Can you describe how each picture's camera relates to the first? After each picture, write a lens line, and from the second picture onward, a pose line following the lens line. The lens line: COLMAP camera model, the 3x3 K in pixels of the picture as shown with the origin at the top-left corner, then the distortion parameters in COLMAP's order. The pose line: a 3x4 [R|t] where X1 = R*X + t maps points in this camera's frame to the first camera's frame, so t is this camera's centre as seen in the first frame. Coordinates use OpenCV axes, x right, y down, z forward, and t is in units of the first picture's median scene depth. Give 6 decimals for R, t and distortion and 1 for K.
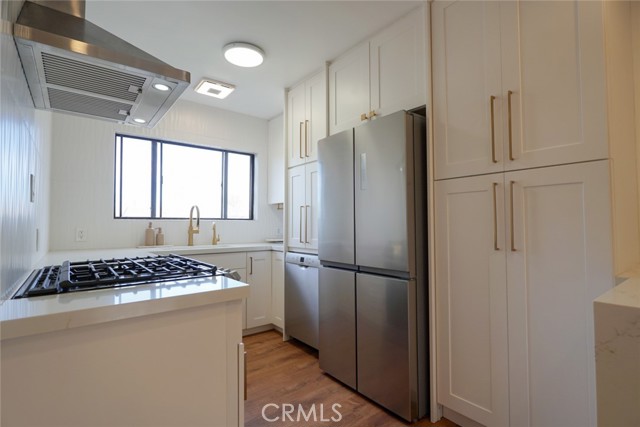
lens RADIAL K [[313.9, 0, 320.1], [0, 313.9, 215.2], [0, 0, 1]] dist [-0.002424, 0.000198]
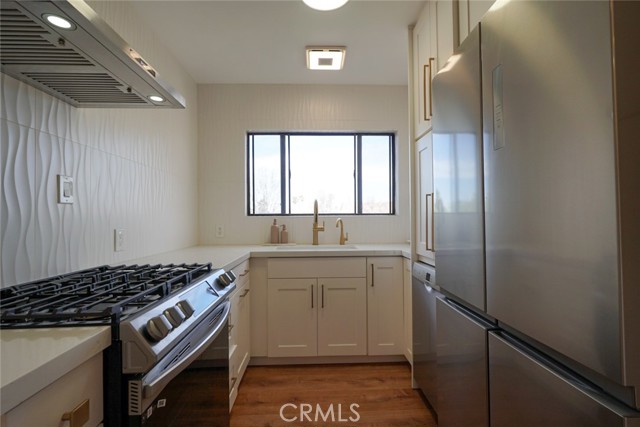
lens RADIAL K [[304.5, 0, 320.0], [0, 304.5, 213.5], [0, 0, 1]] dist [-0.003939, 0.001323]
pose [[0.803479, -0.012697, -0.595198, 0.127275], [0.023367, 0.999675, 0.010218, -0.000890], [0.594875, -0.022118, 0.803514, 0.337203]]
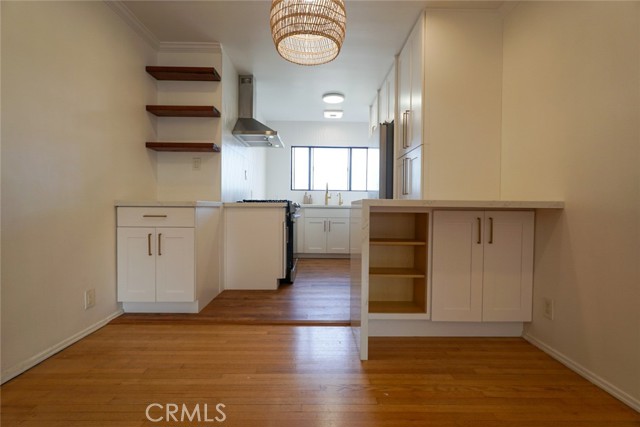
lens RADIAL K [[304.5, 0, 320.0], [0, 304.5, 213.5], [0, 0, 1]] dist [-0.003939, 0.001323]
pose [[0.788757, 0.026049, -0.614153, 0.657530], [0.004369, 0.998839, 0.047975, 0.065694], [0.614690, -0.040524, 0.787727, -0.394773]]
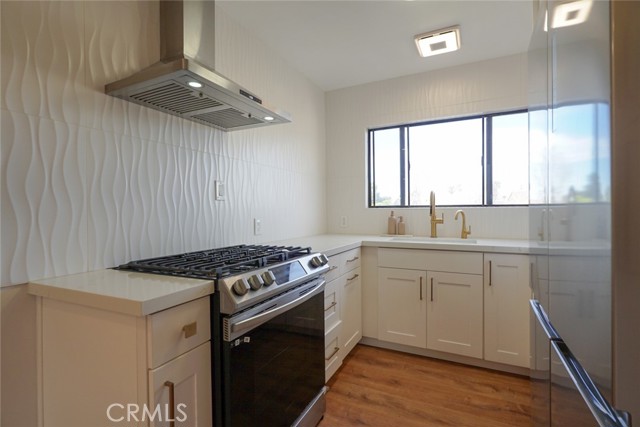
lens RADIAL K [[304.5, 0, 320.0], [0, 304.5, 213.5], [0, 0, 1]] dist [-0.003939, 0.001323]
pose [[0.426393, 0.008166, -0.904501, 0.235370], [0.033252, 0.999142, 0.024696, -0.000486], [0.903927, -0.040606, 0.425756, 0.389036]]
